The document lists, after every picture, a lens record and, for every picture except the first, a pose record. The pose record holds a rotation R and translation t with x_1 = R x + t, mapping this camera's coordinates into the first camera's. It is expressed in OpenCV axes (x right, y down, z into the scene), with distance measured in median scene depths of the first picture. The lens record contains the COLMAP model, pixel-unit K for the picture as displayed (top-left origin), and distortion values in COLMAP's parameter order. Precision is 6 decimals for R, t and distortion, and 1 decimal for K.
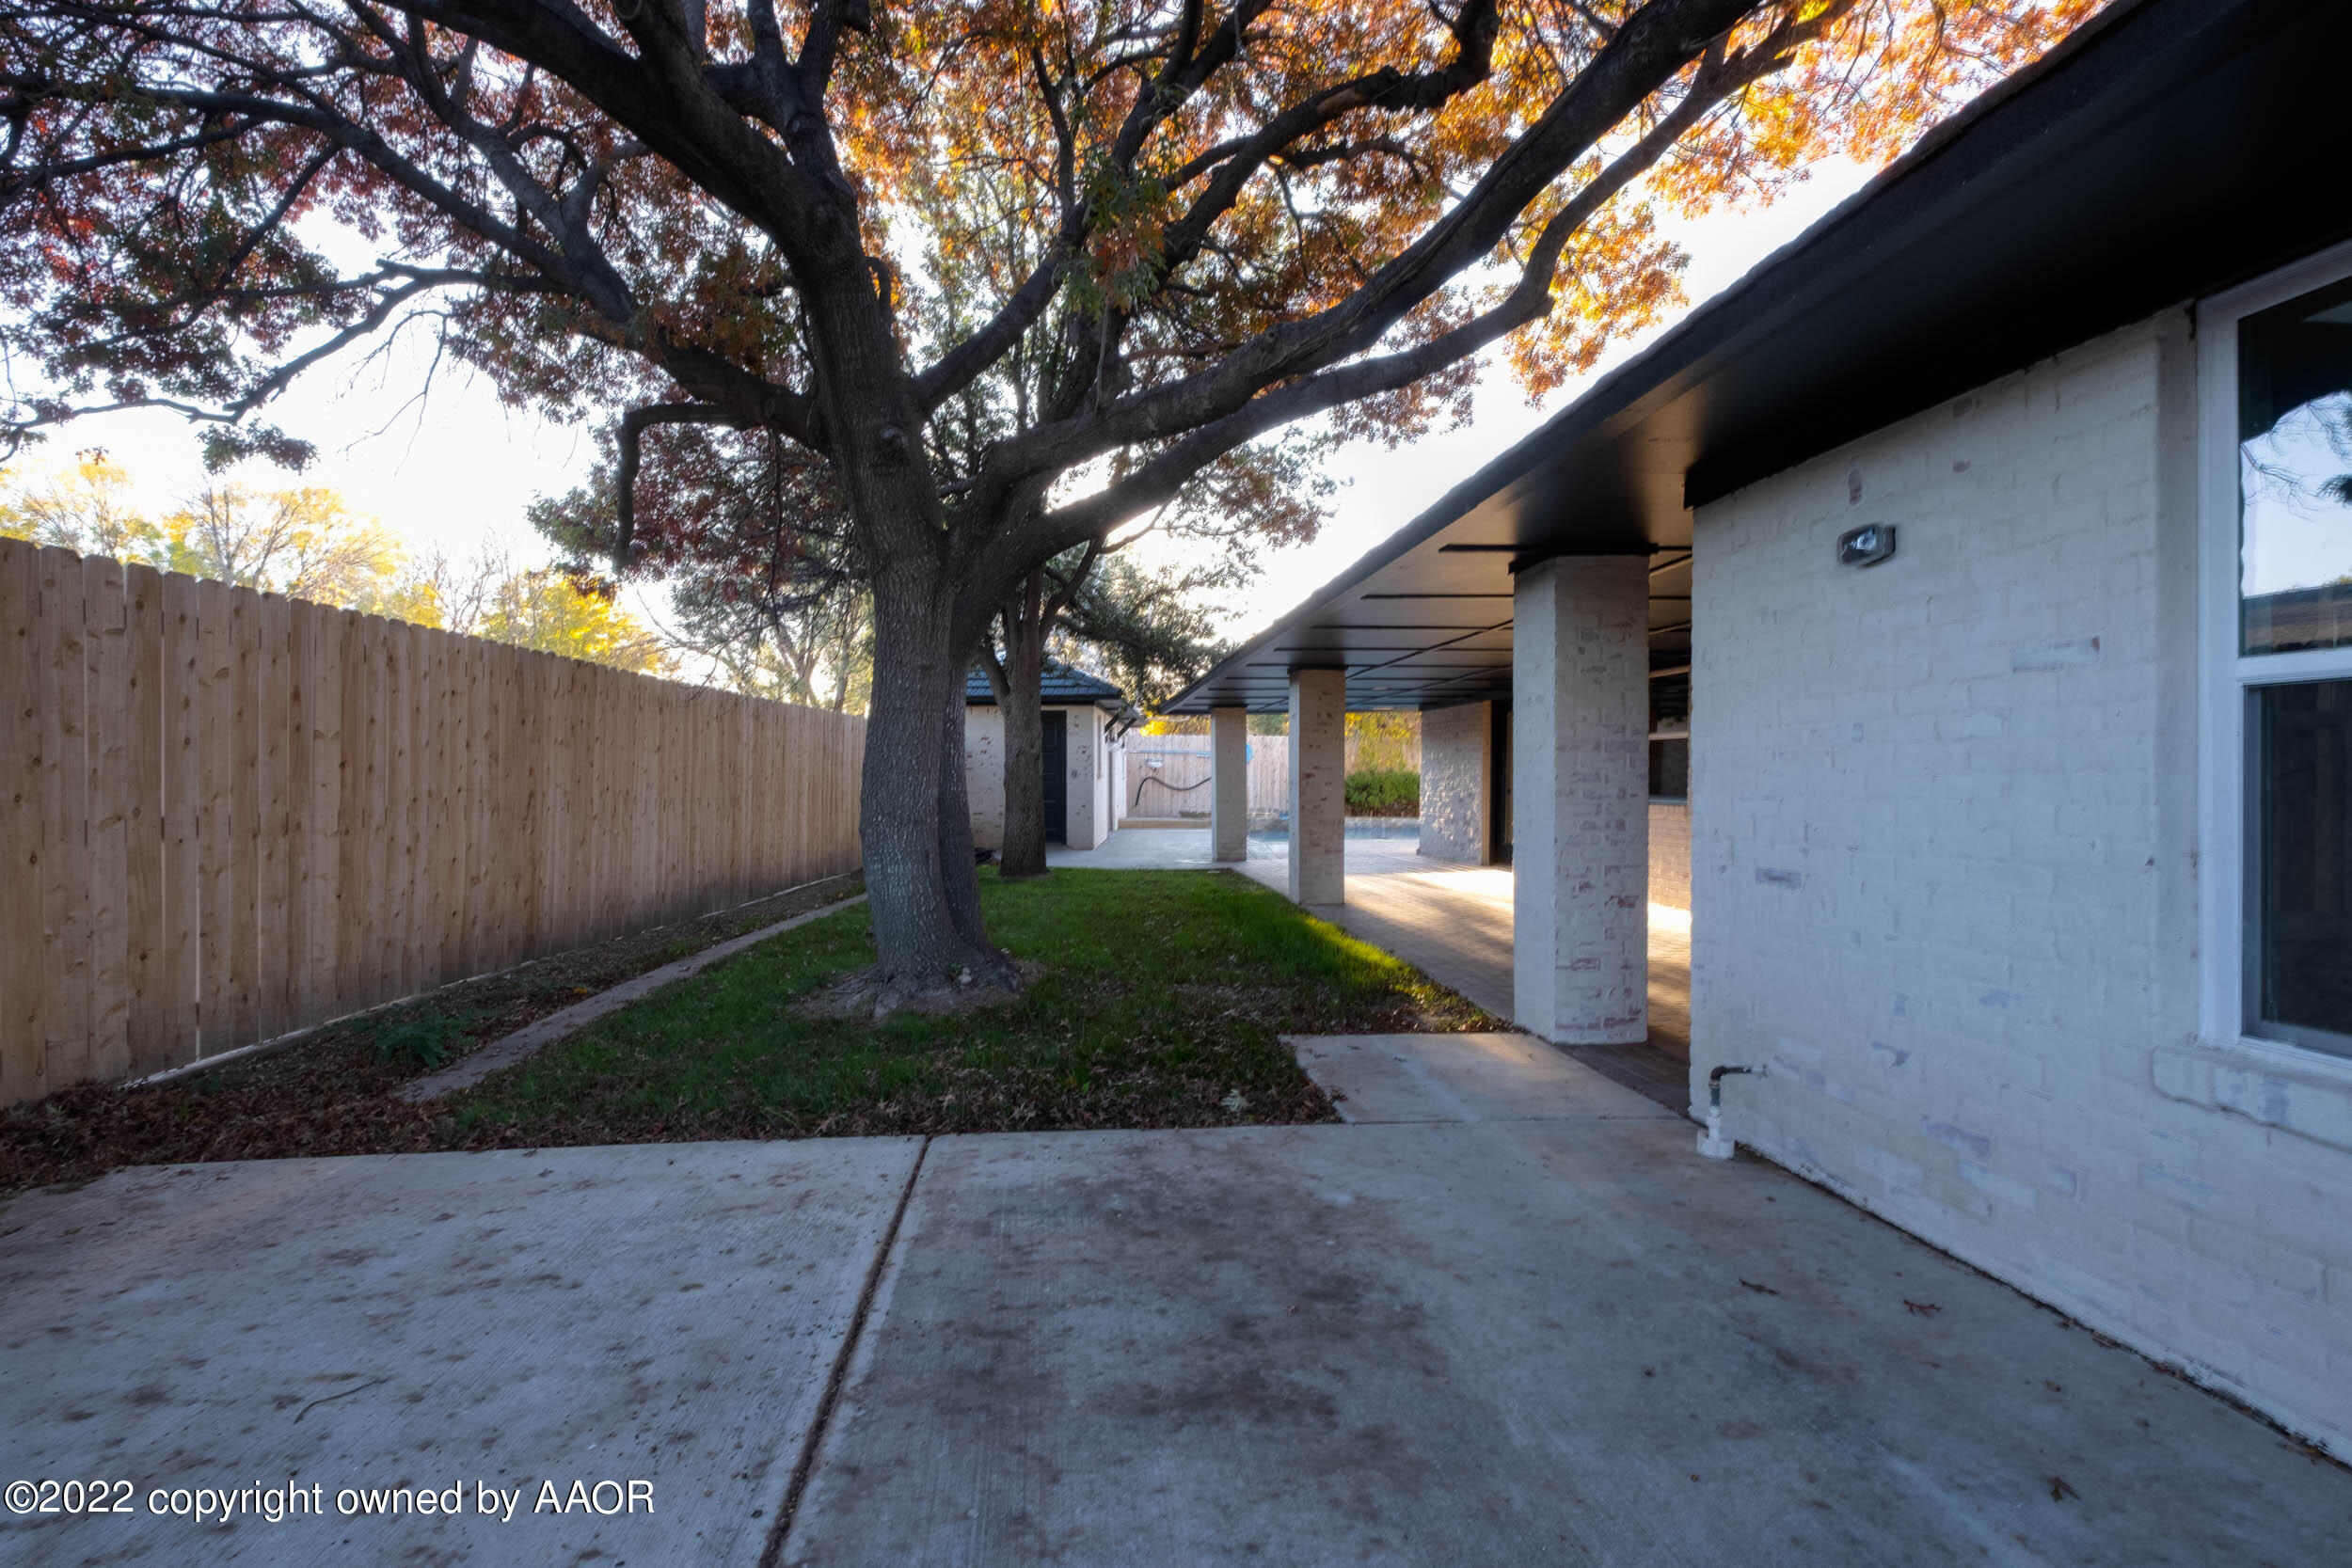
lens RADIAL K [[1044.8, 0, 1176.0], [0, 1044.8, 784.0], [0, 0, 1]] dist [0.008533, 0.000248]
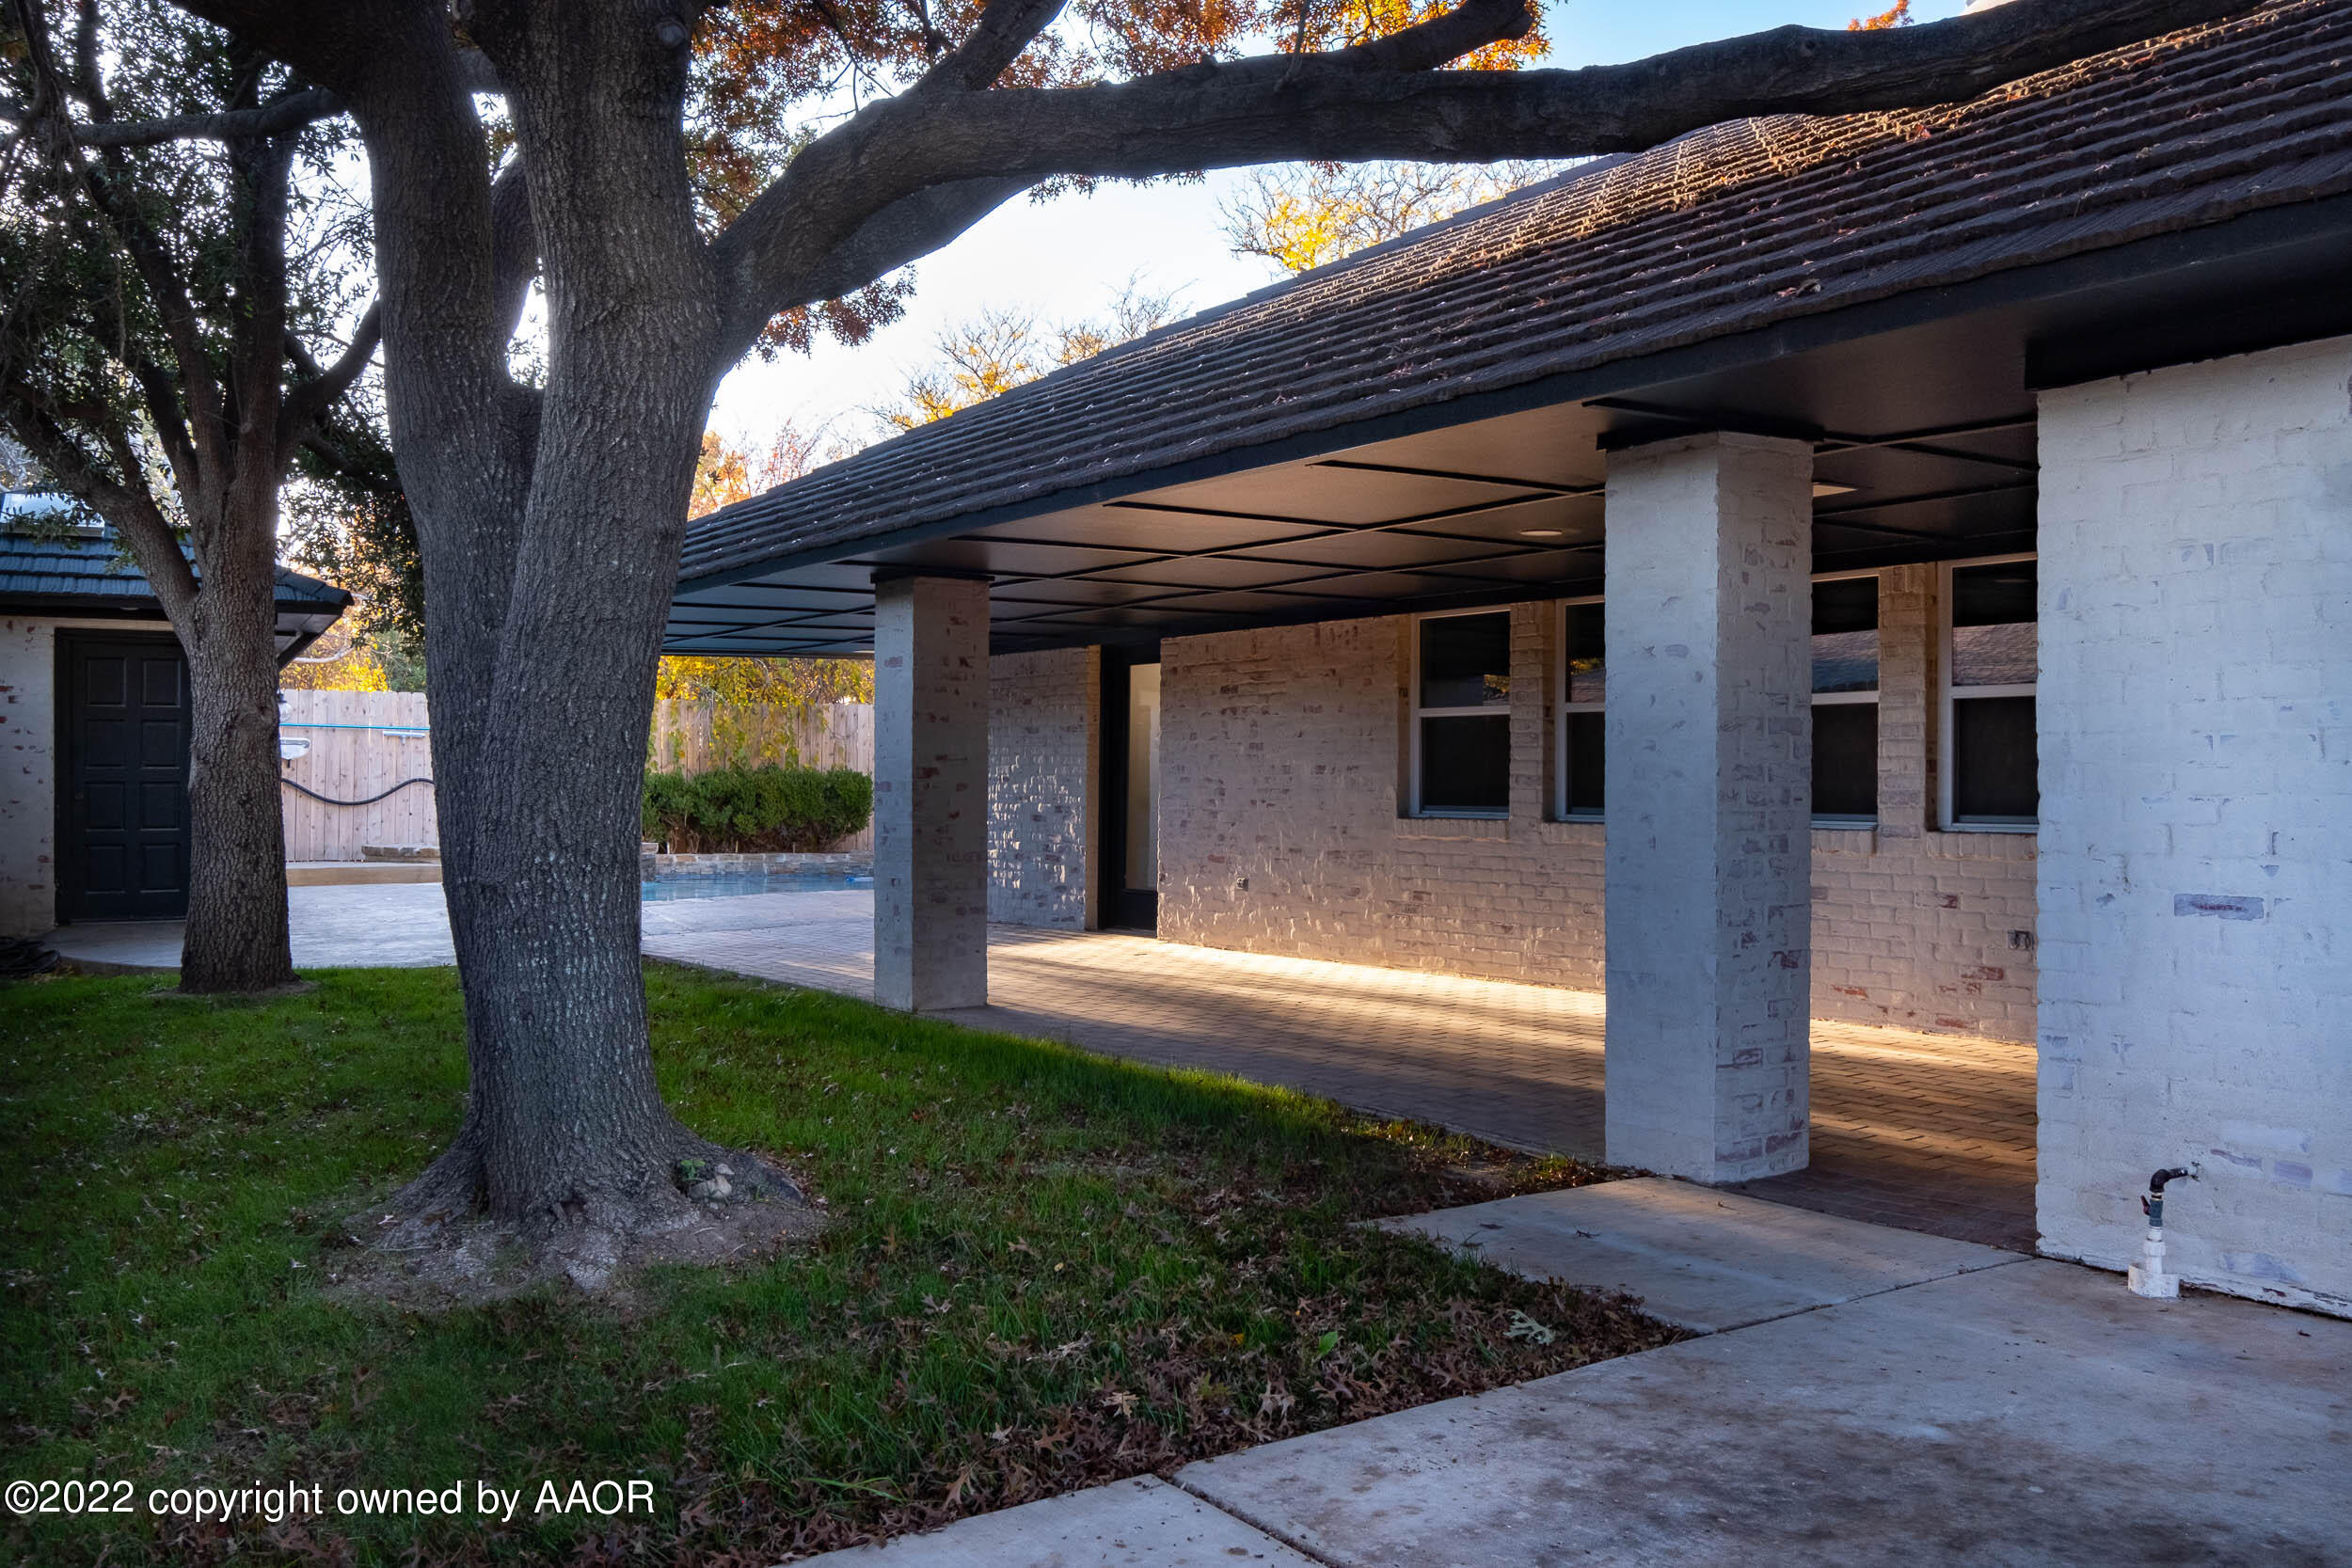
lens RADIAL K [[1938.4, 0, 1176.0], [0, 1938.4, 784.0], [0, 0, 1]] dist [0.004276, 0.009954]
pose [[0.857173, 0.000706, 0.515028, -0.706705], [0.002026, 0.999987, -0.004742, 0.007653], [-0.515024, 0.005108, 0.857160, 0.190268]]
